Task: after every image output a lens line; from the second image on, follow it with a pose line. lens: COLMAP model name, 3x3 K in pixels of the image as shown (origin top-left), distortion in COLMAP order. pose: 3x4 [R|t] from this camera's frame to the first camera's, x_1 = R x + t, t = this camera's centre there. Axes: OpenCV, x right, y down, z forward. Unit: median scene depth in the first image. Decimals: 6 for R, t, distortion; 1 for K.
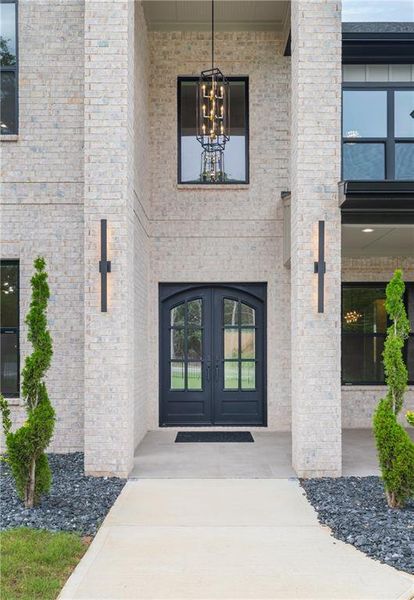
lens RADIAL K [[512.5, 0, 208.6], [0, 512.5, 346.9], [0, 0, 1]] dist [0.002694, -0.001405]
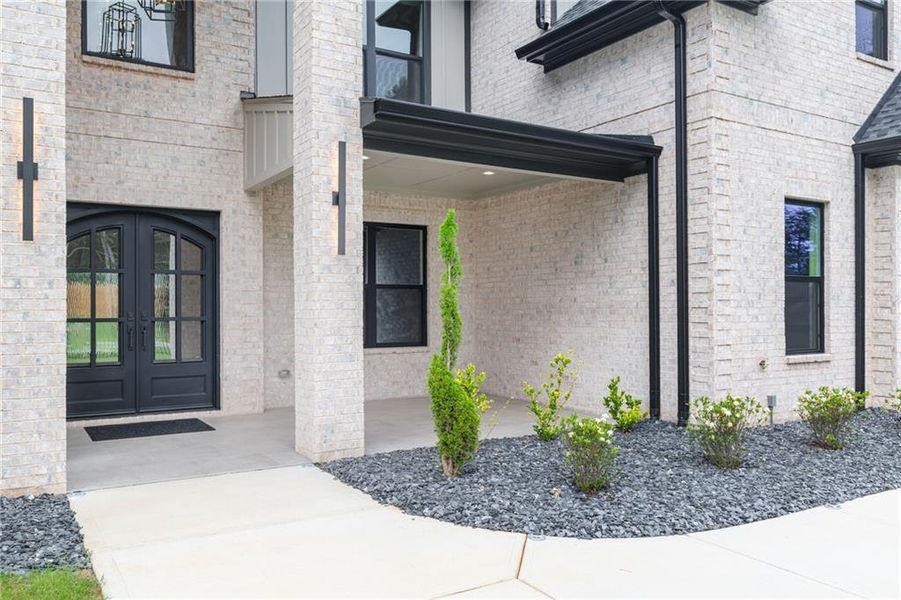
lens RADIAL K [[696.4, 0, 450.5], [0, 696.4, 300.4], [0, 0, 1]] dist [0.000255, 0.000146]
pose [[0.854897, 0.005534, 0.518768, -0.201365], [-0.001197, 0.999961, -0.008696, 0.014156], [-0.518796, 0.006813, 0.854871, -0.028341]]
